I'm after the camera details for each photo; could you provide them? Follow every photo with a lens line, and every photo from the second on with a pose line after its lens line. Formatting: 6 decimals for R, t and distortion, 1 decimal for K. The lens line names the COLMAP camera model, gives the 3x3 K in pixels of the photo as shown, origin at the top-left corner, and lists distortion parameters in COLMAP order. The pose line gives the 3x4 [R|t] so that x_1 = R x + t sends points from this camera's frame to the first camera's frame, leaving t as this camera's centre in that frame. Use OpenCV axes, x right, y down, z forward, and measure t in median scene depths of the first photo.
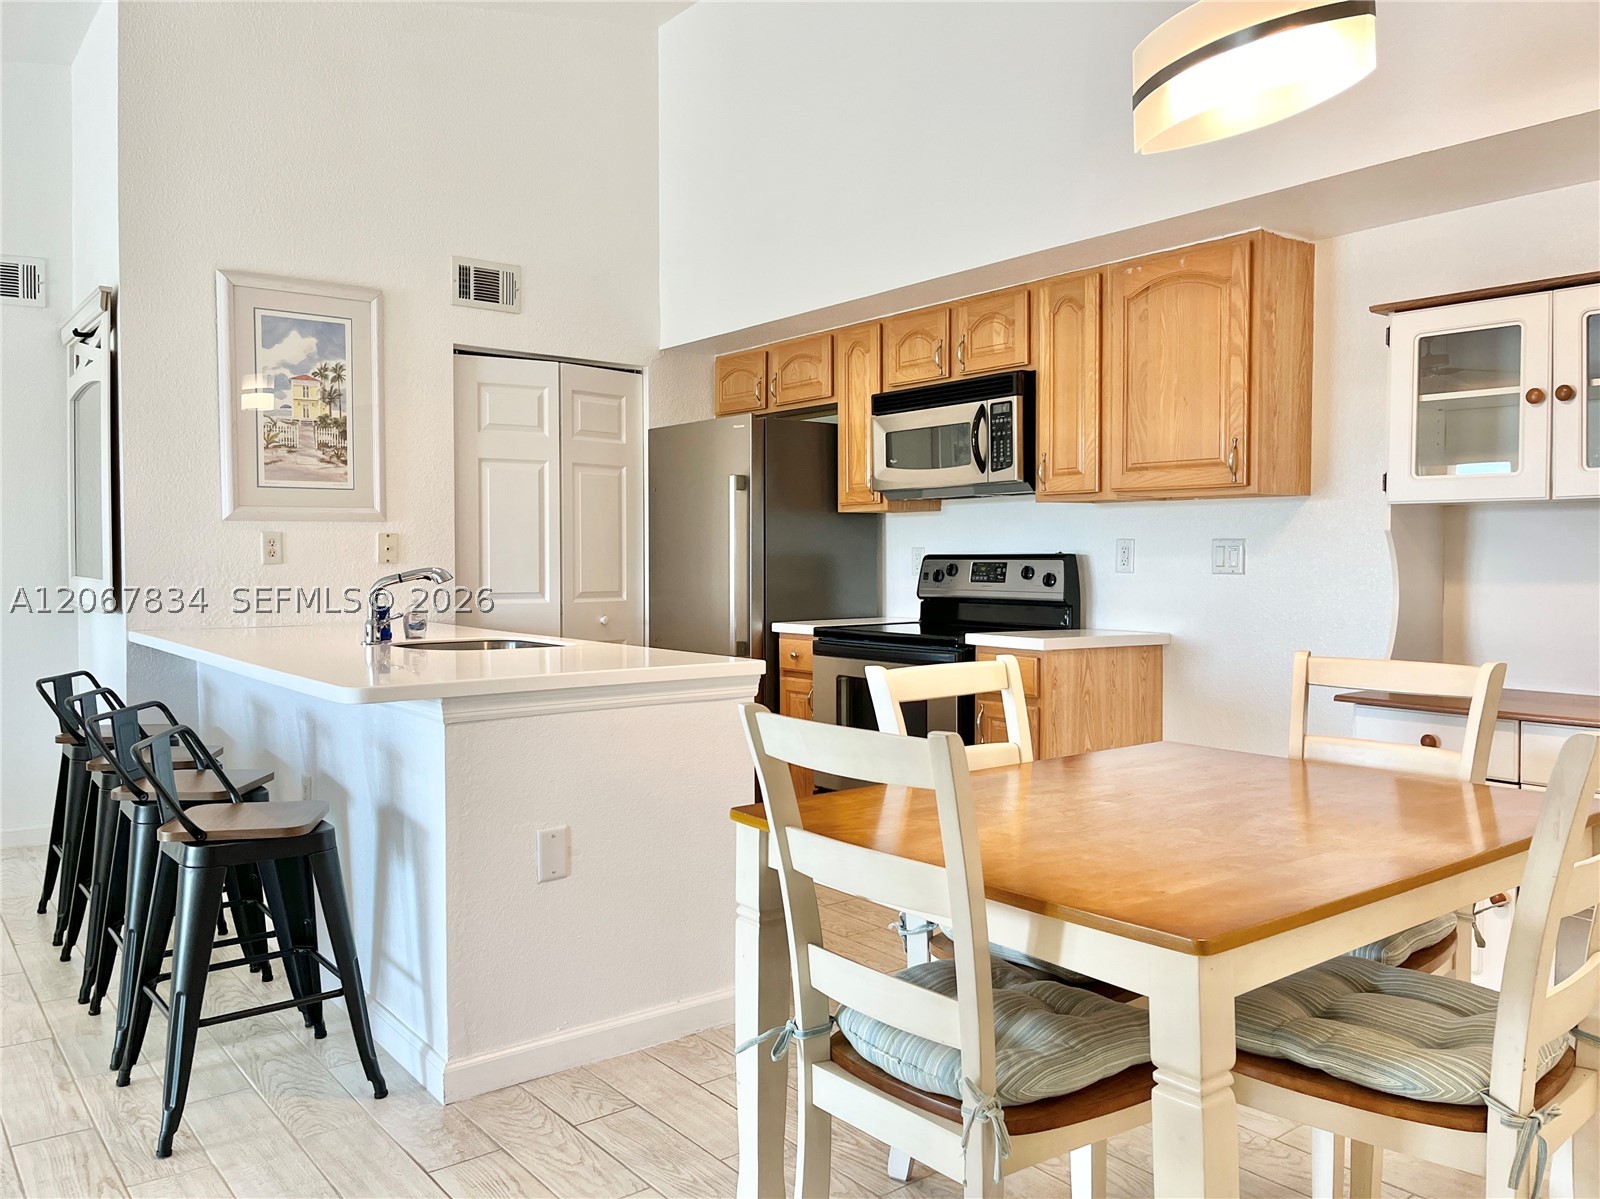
lens RADIAL K [[1213.3, 0, 795.3], [0, 1213.3, 592.6], [0, 0, 1]] dist [0.091805, -0.105894]
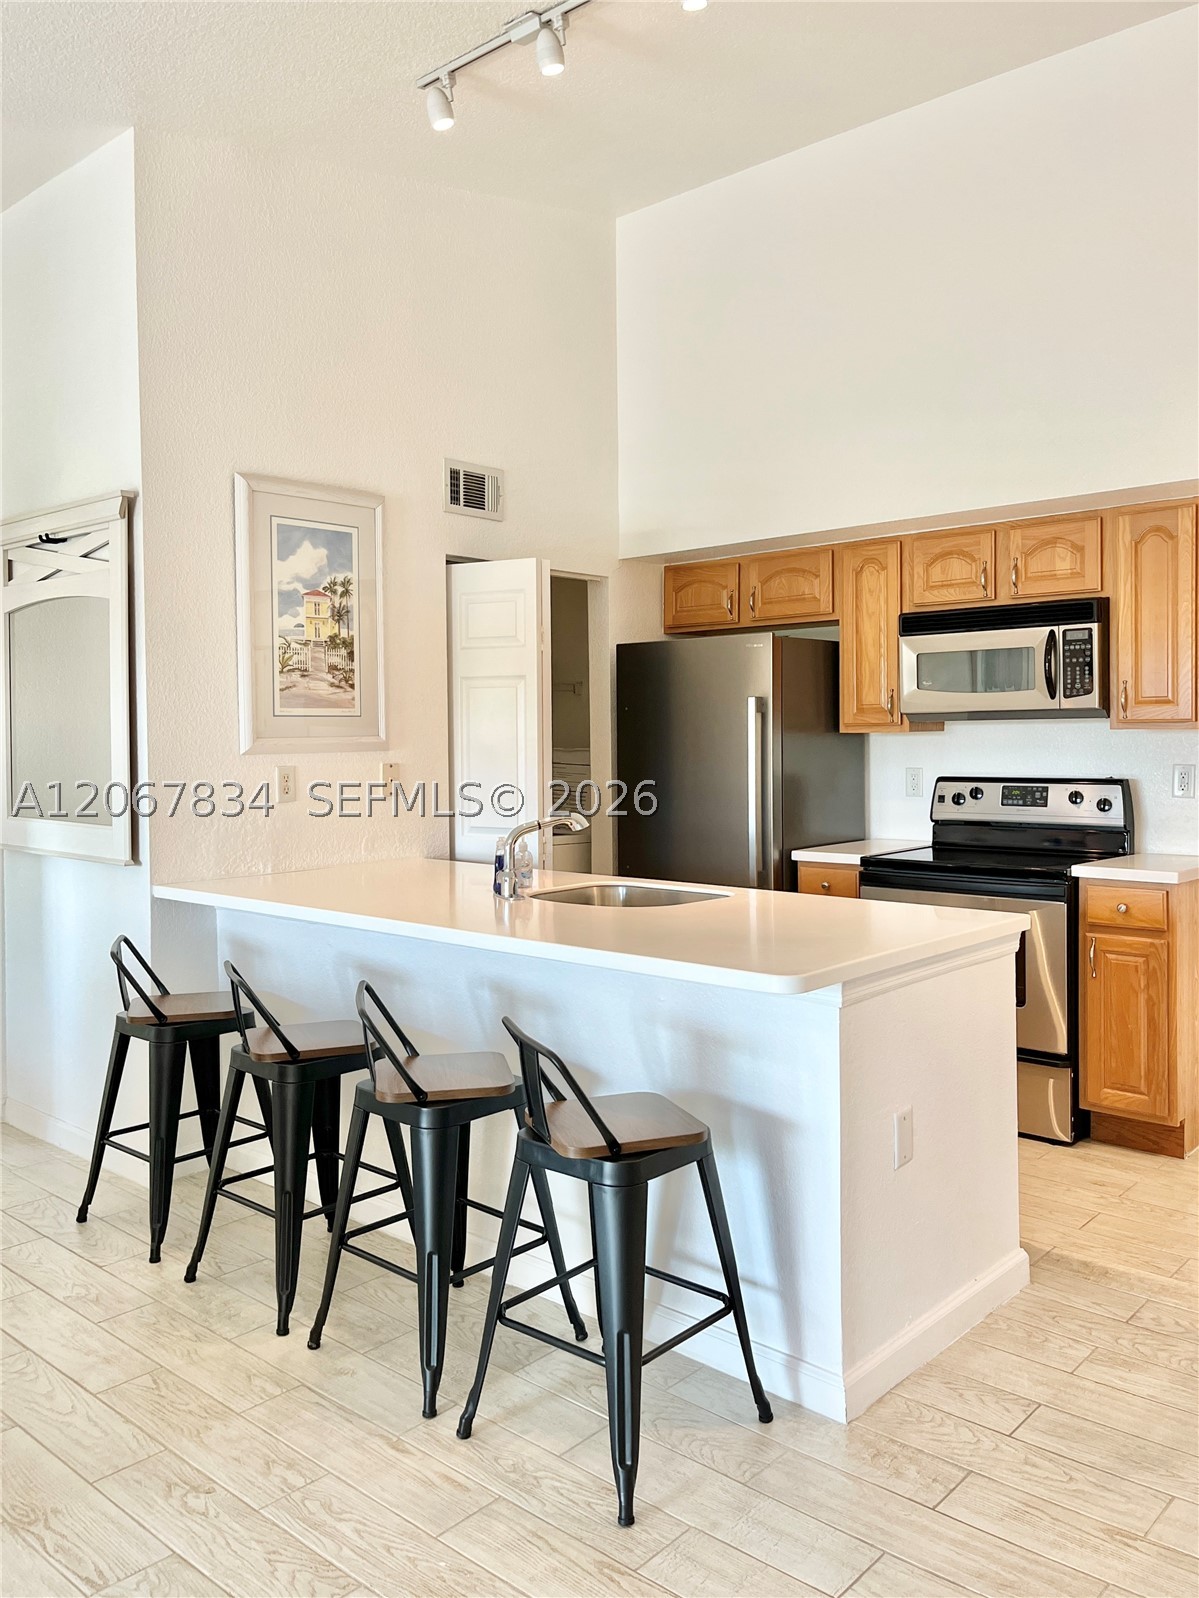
lens RADIAL K [[1246.5, 0, 602.6], [0, 1246.5, 770.1], [0, 0, 1]] dist [0.052139, -0.050041]
pose [[0.981732, -0.014250, 0.189734, -0.369943], [0.014769, 0.999890, -0.001320, -0.041666], [-0.189695, 0.004098, 0.981835, 0.066345]]
